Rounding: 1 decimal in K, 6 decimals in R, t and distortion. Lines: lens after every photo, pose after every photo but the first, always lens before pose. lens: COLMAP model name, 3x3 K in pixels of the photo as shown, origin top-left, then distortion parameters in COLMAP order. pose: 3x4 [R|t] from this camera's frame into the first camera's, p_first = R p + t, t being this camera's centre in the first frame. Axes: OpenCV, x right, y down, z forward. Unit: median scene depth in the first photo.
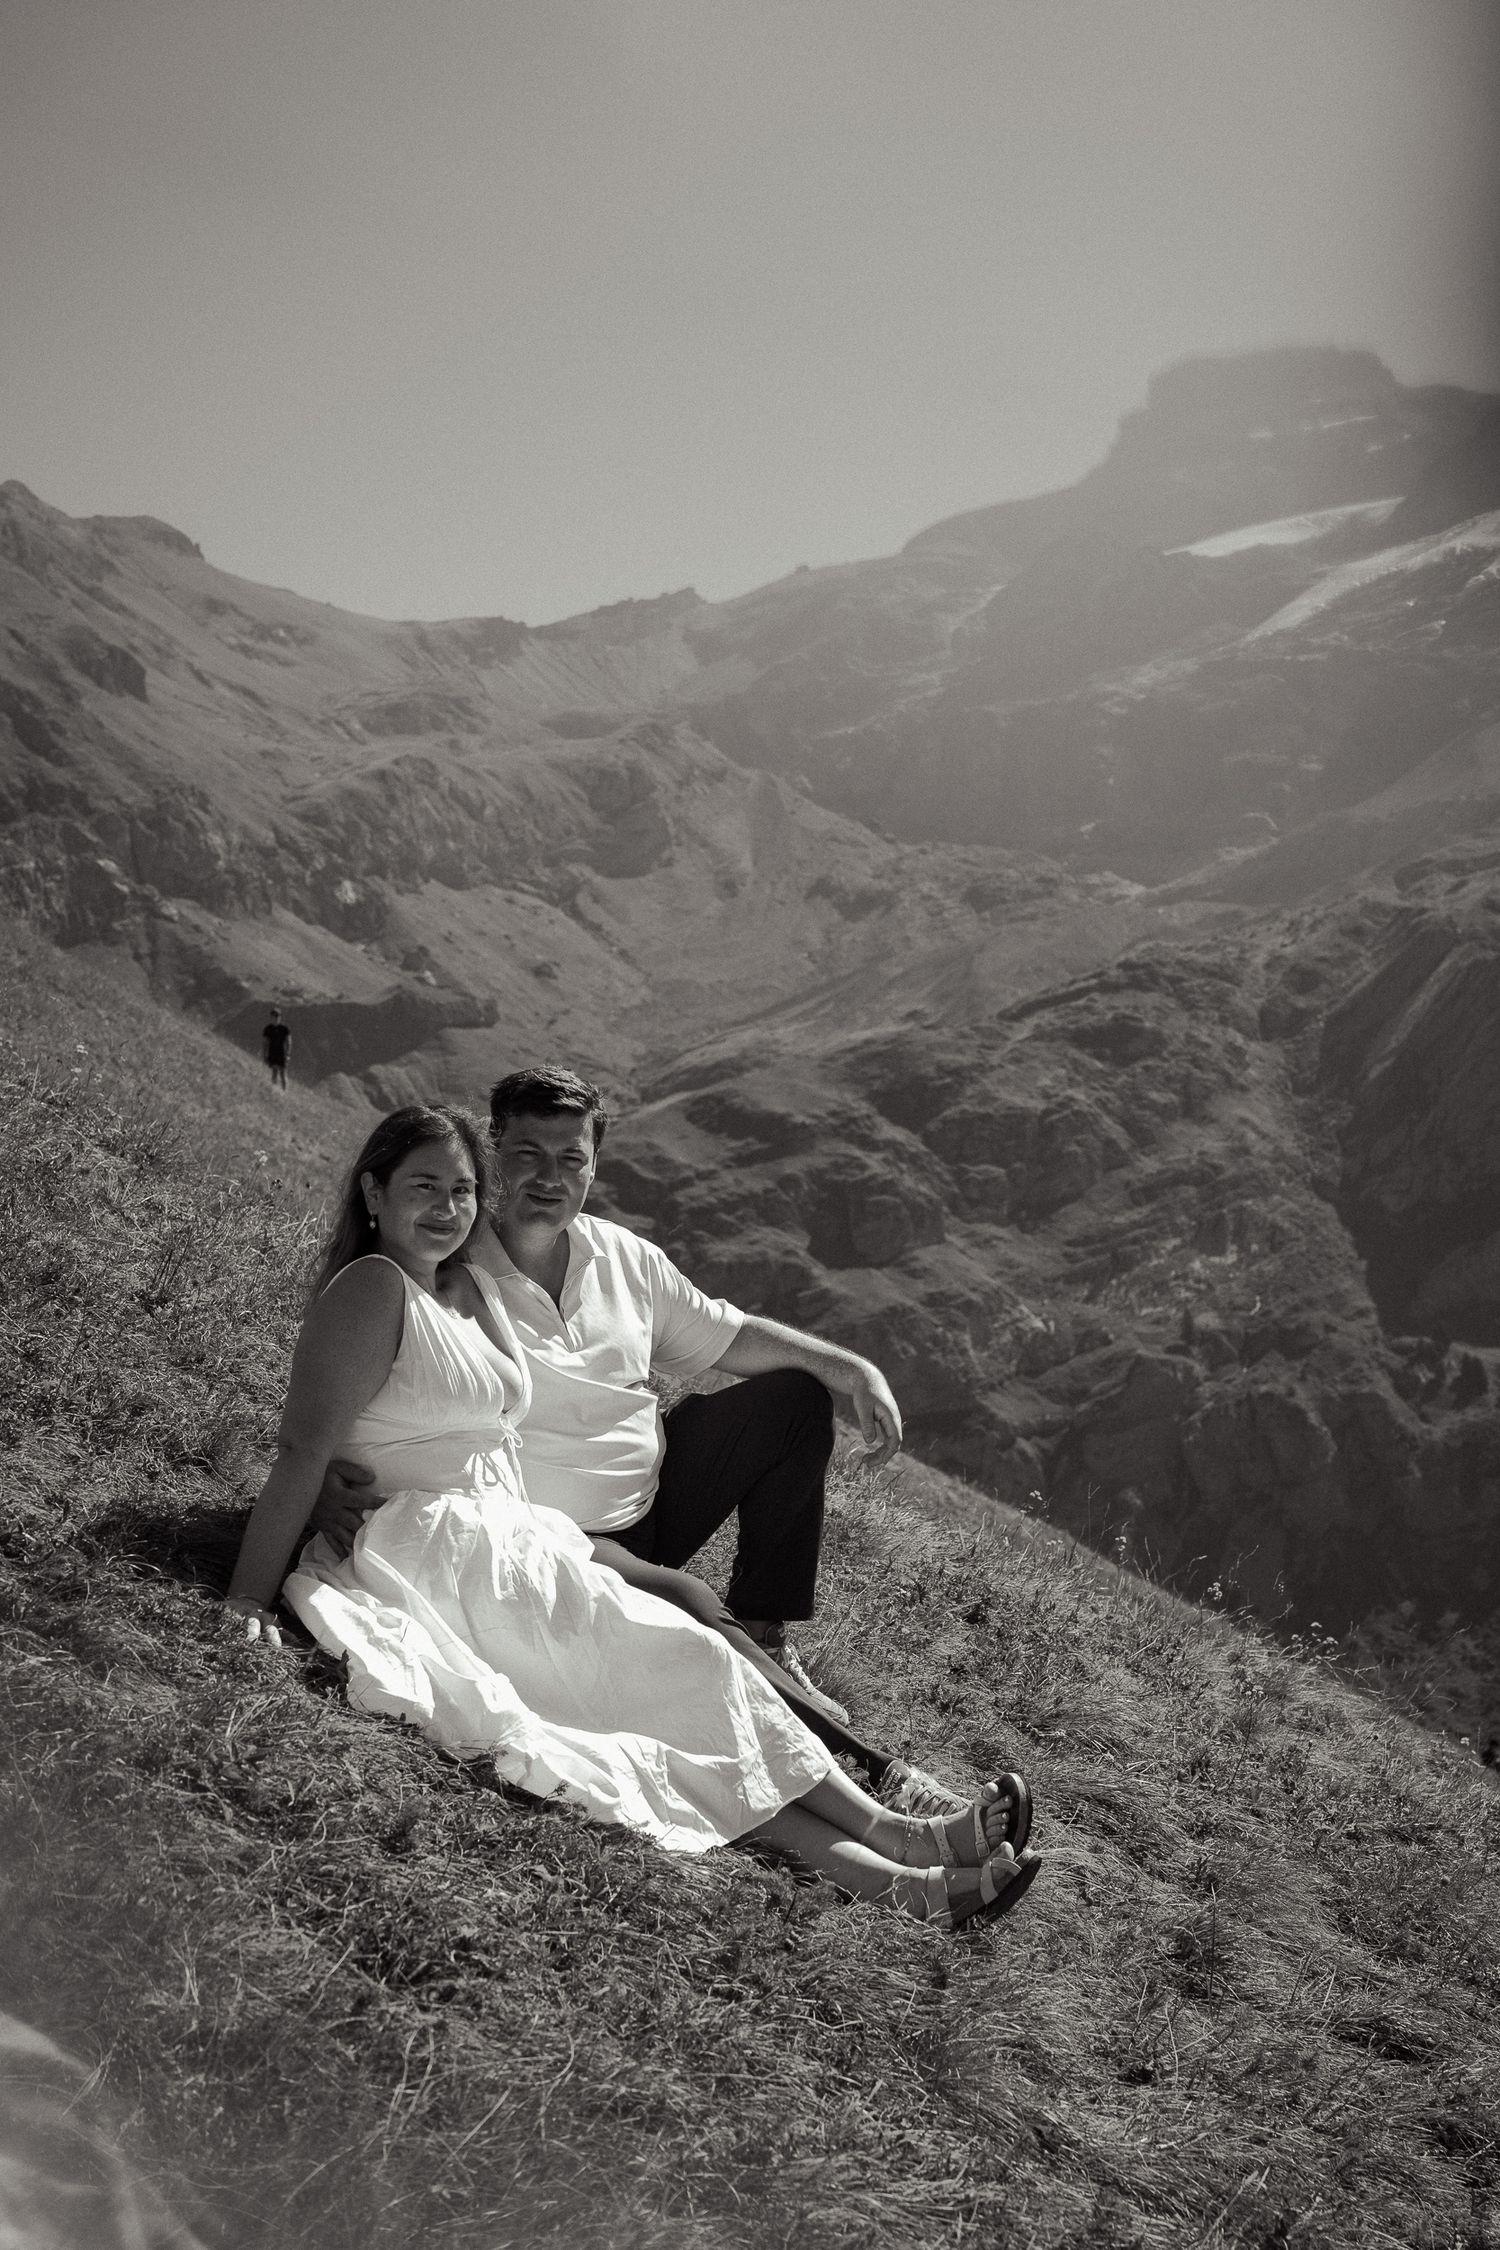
lens RADIAL K [[4275.5, 0, 737.6], [0, 4275.5, 1125.5], [0, 0, 1]] dist [-0.034828, 0.000000]
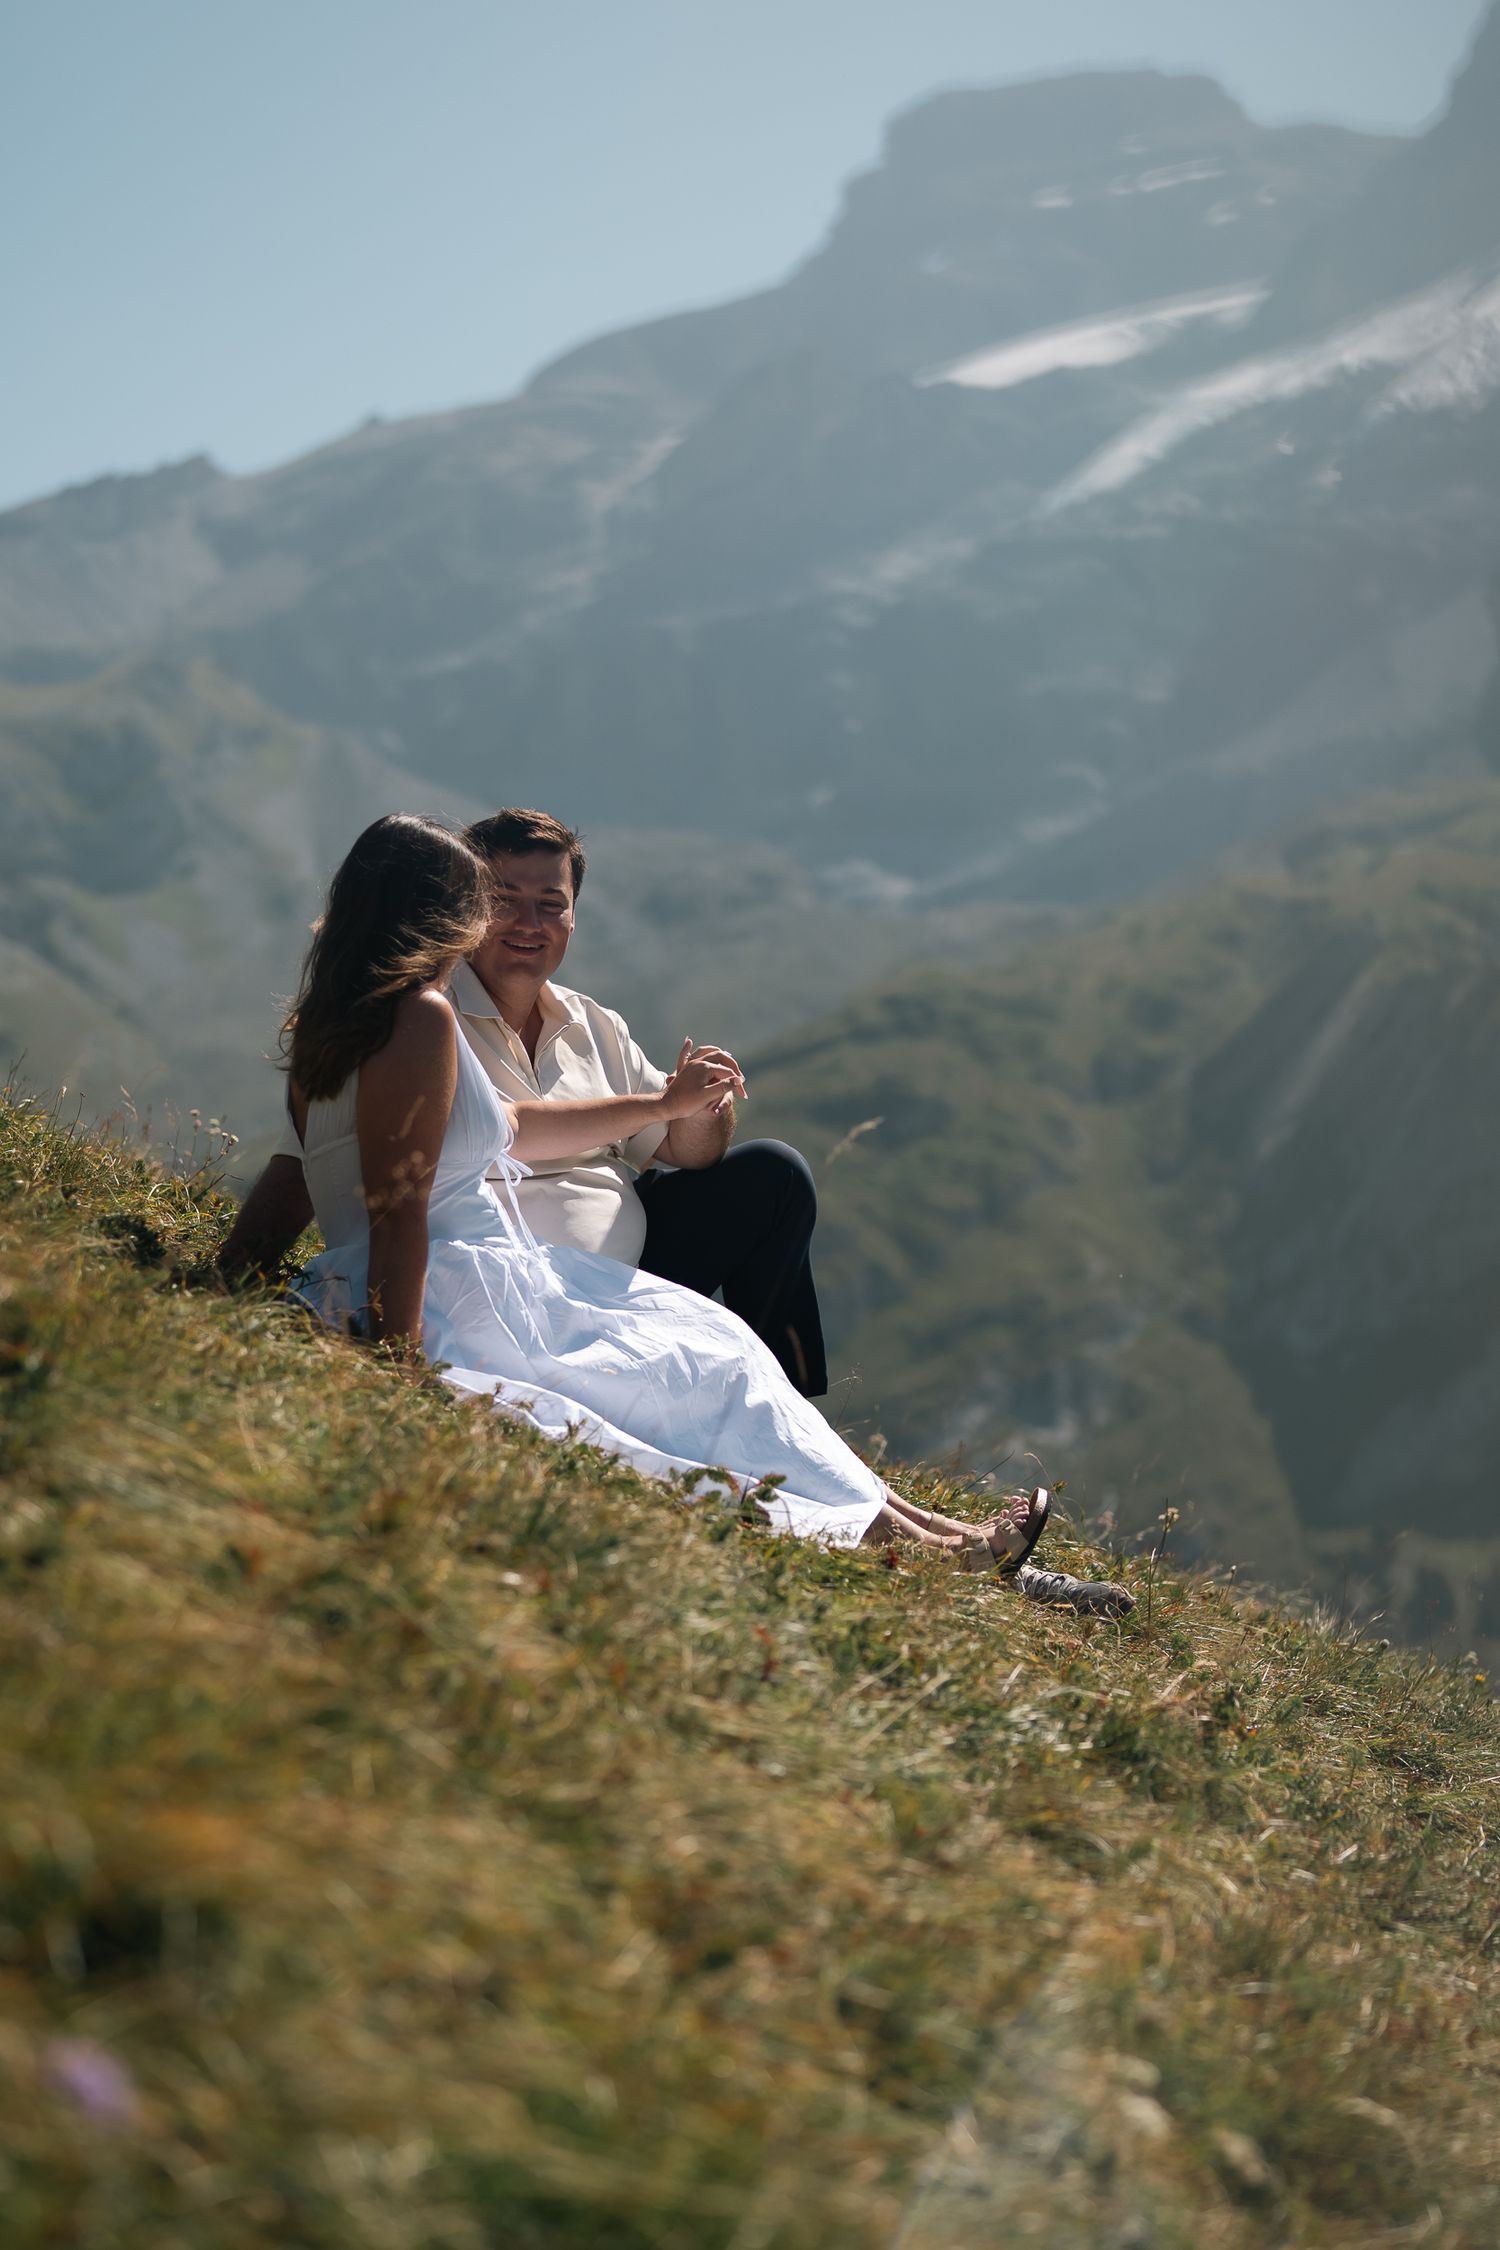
lens RADIAL K [[4275.5, 0, 784.7], [0, 4275.5, 1071.9], [0, 0, 1]] dist [-0.034828, 0.000000]
pose [[0.990302, -0.044022, 0.131771, -0.013496], [0.043746, 0.999030, 0.004990, -0.030547], [-0.131863, 0.000823, 0.991268, 0.342553]]
